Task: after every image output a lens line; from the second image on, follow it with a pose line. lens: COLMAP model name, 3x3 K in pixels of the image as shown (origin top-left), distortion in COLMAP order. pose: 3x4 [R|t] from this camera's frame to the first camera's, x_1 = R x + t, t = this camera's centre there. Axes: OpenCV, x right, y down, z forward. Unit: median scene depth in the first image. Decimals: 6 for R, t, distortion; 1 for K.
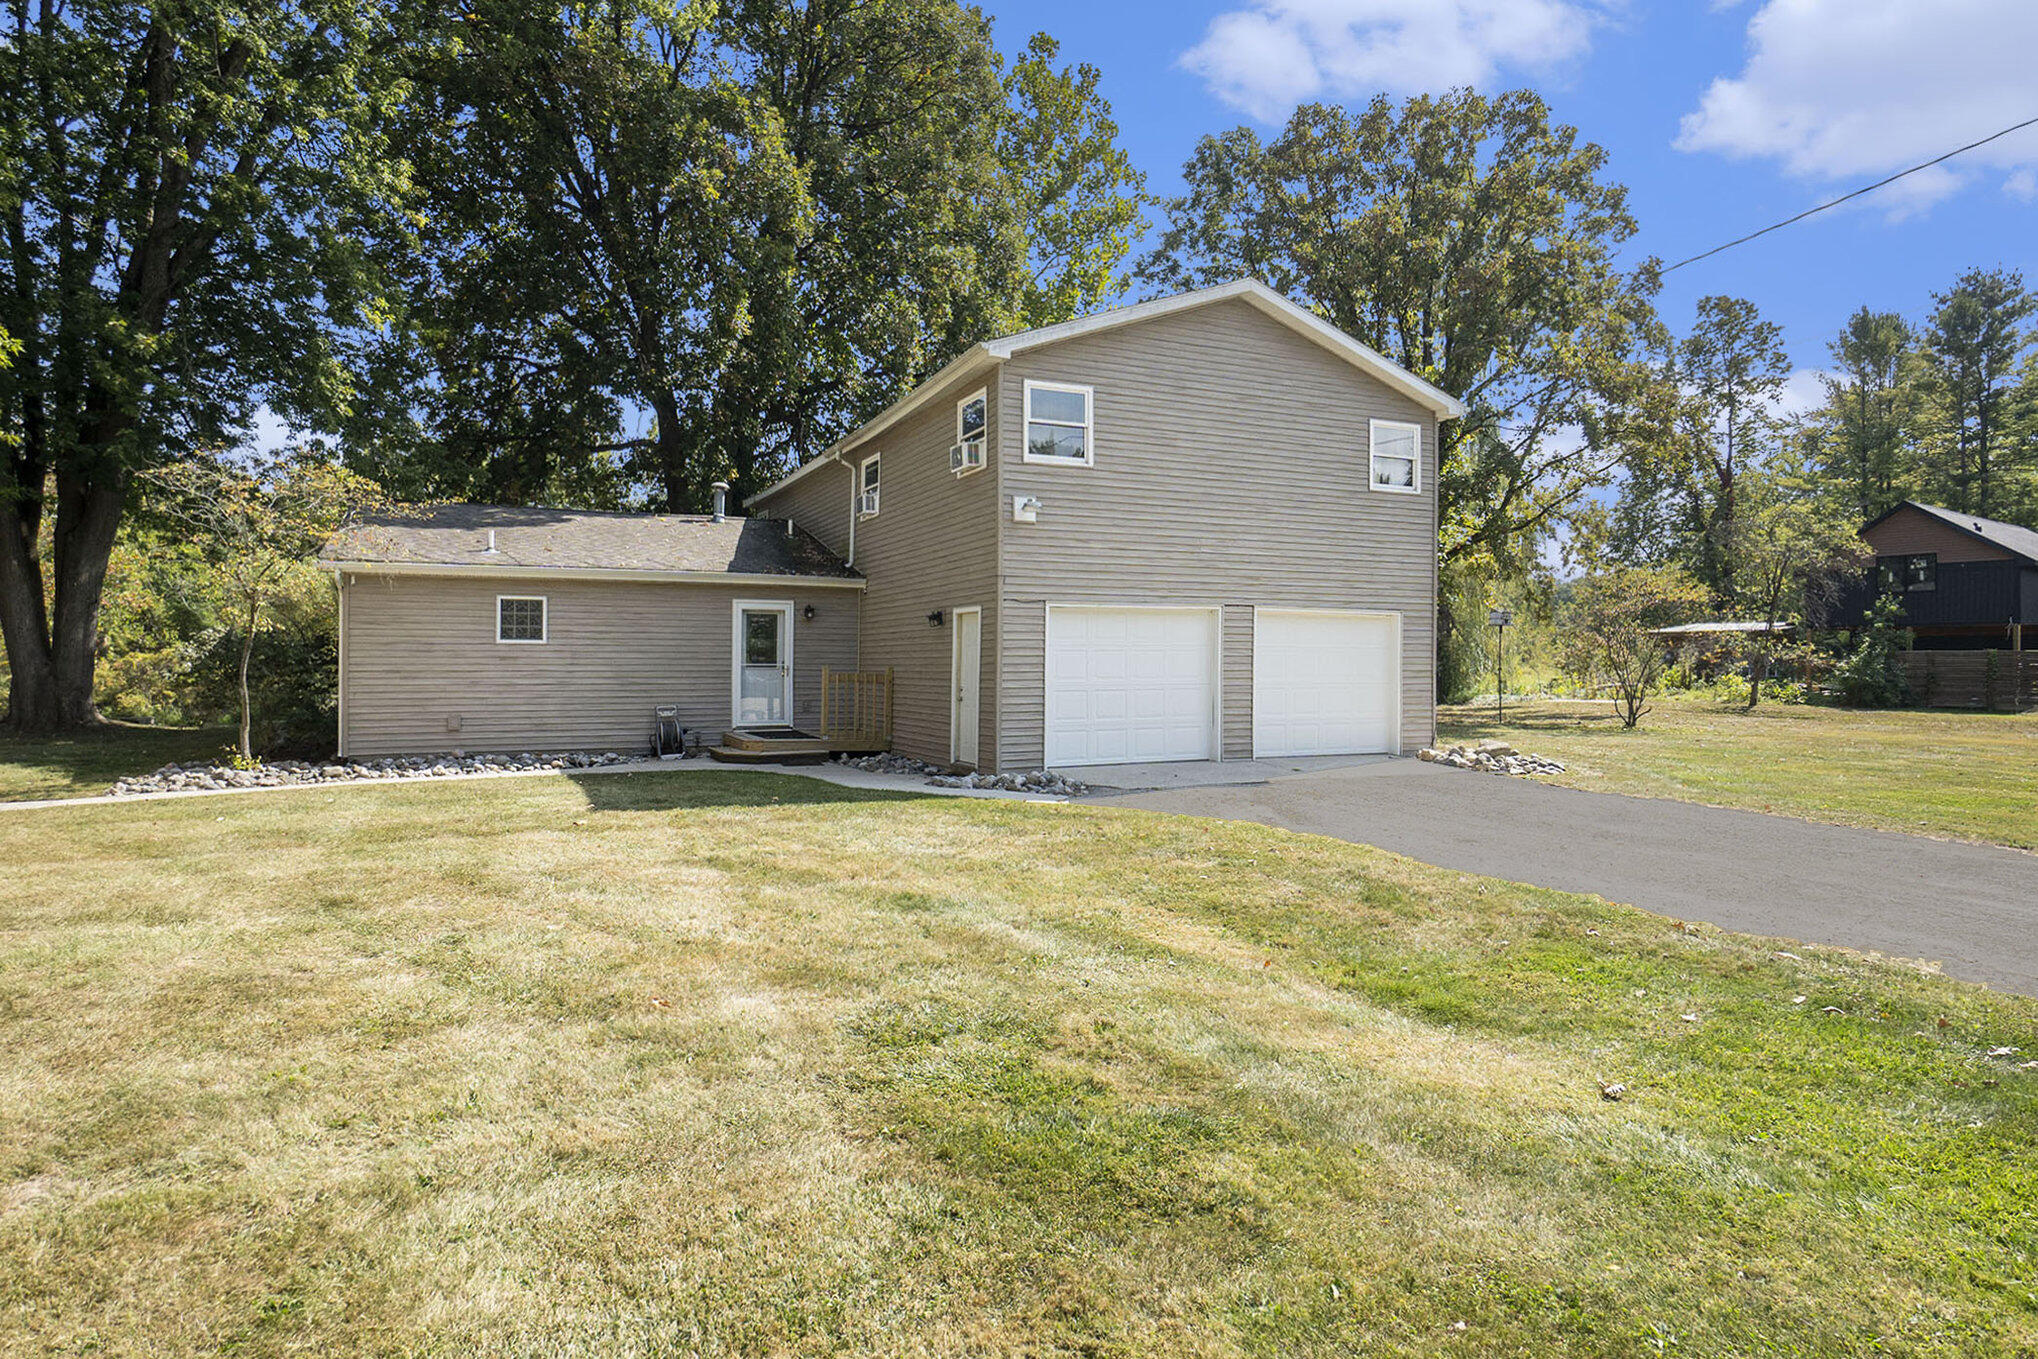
lens RADIAL K [[1120.1, 0, 1018.8], [0, 1120.1, 673.9], [0, 0, 1]] dist [-0.041866, -0.000016]
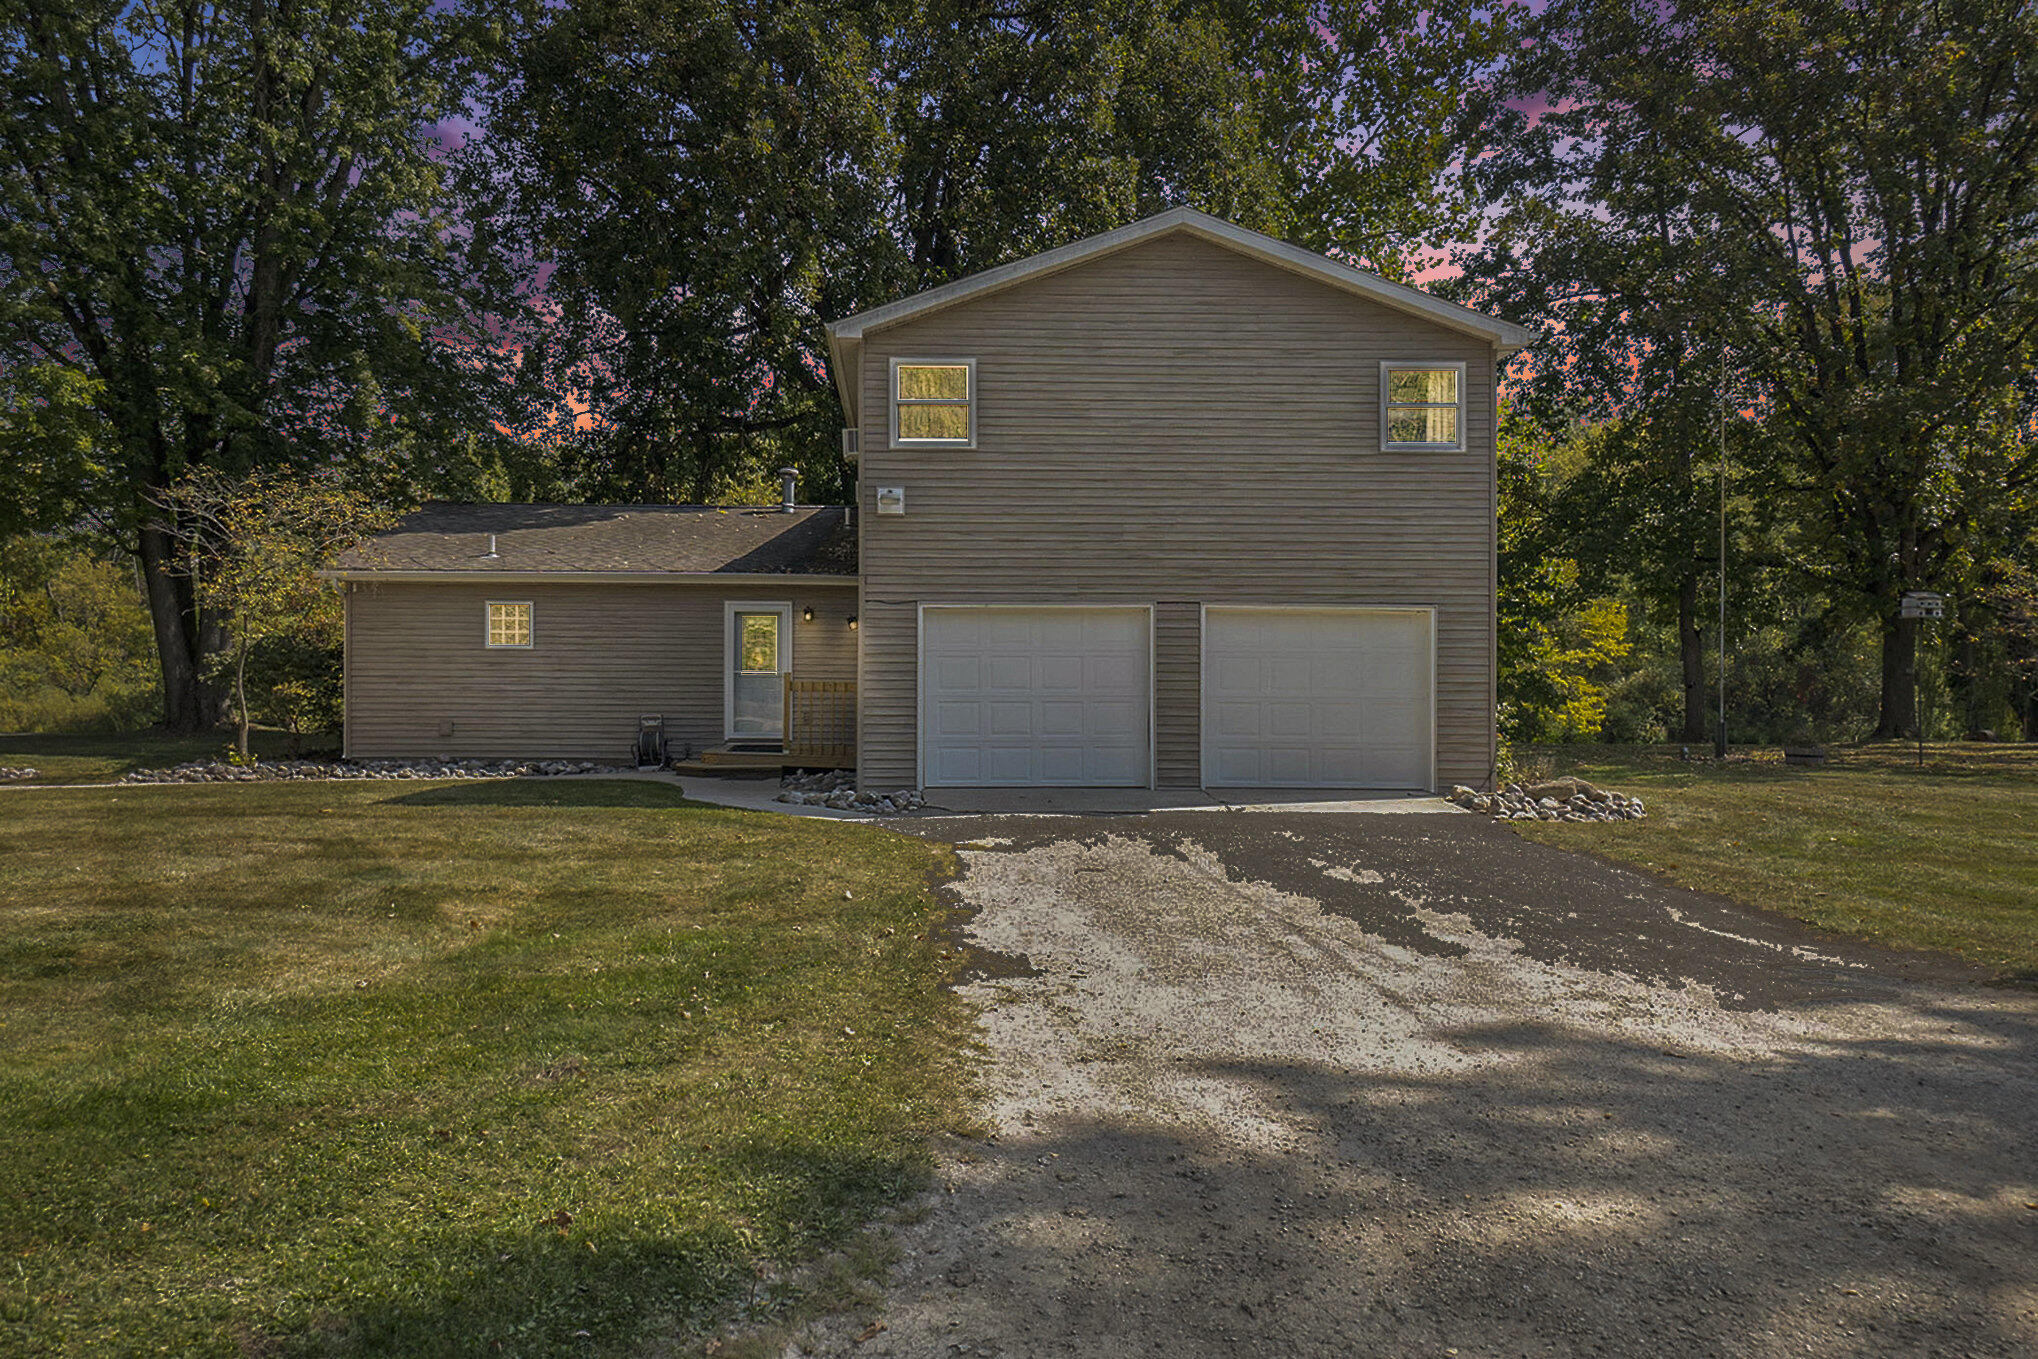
lens RADIAL K [[1581.8, 0, 1019.1], [0, 1581.8, 683.1], [0, 0, 1]] dist [0.010357, -0.000332]
pose [[0.920523, 0.007573, -0.390614, 0.547052], [-0.010211, 0.999937, -0.004676, 0.005092], [0.390554, 0.008293, 0.920543, -0.127091]]
